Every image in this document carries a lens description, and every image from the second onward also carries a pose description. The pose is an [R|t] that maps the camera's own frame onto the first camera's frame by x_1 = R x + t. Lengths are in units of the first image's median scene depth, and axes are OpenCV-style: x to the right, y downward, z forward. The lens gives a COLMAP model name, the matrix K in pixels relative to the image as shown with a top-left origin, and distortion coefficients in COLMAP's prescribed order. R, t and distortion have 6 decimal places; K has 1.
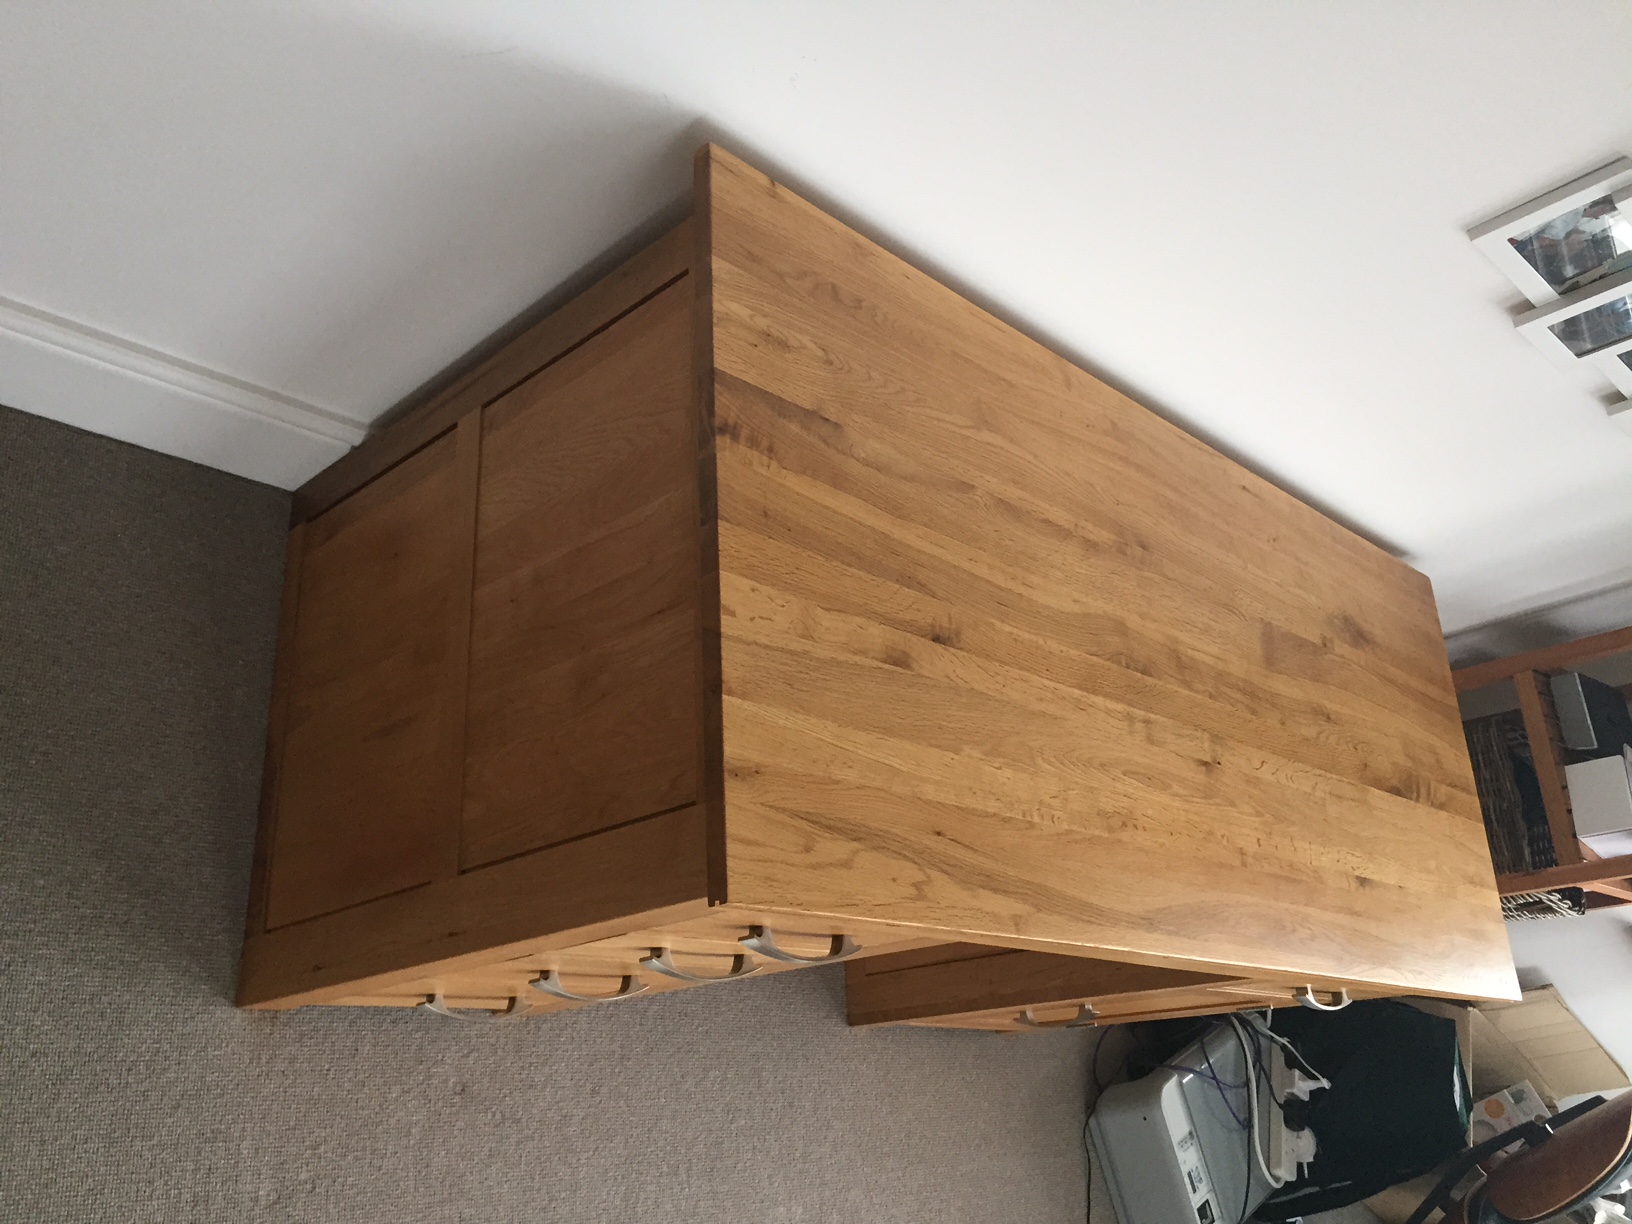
lens RADIAL K [[1410.1, 0, 814.5], [0, 1410.1, 611.0], [0, 0, 1]] dist [0.091755, -0.140860]
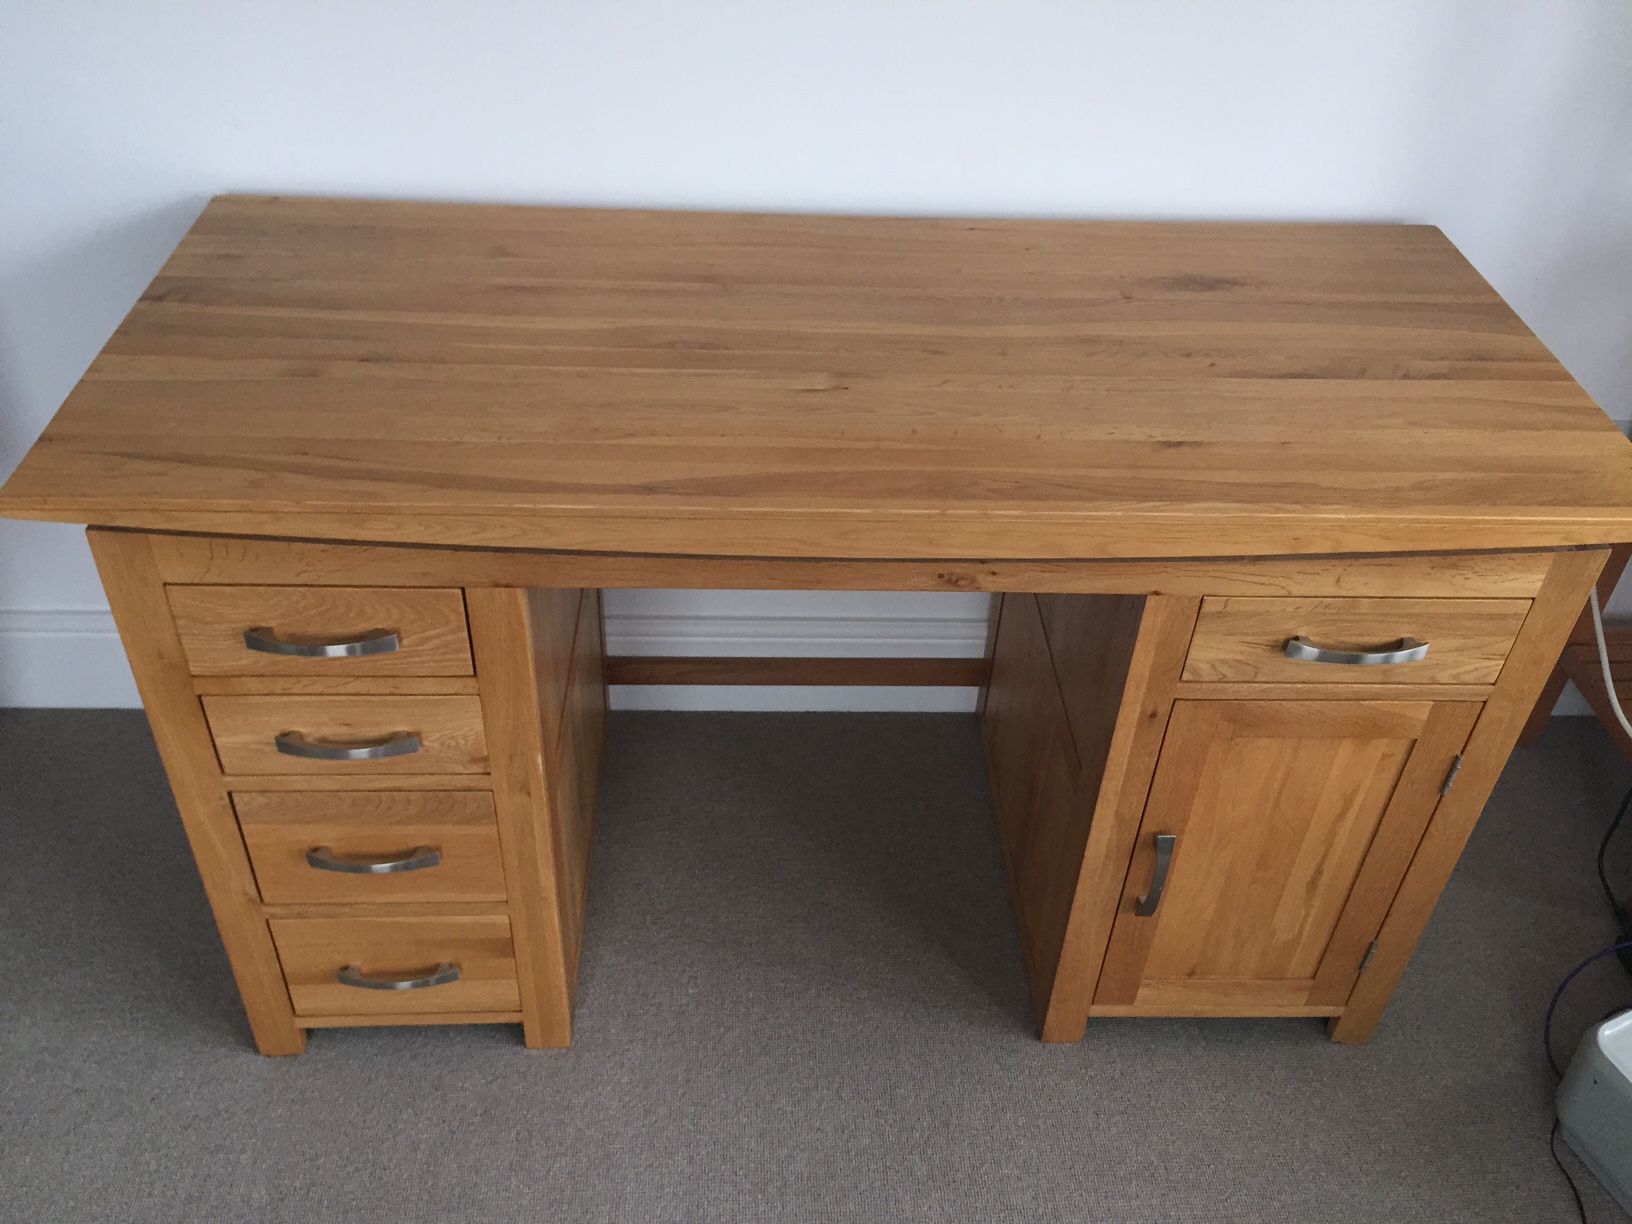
lens RADIAL K [[1410.1, 0, 815.7], [0, 1410.1, 611.7], [0, 0, 1]] dist [0.091755, -0.140860]
pose [[0.725570, -0.523830, -0.446262, 0.543341], [0.249321, 0.804546, -0.539023, 0.641833], [0.641394, 0.279836, 0.714357, 0.334146]]
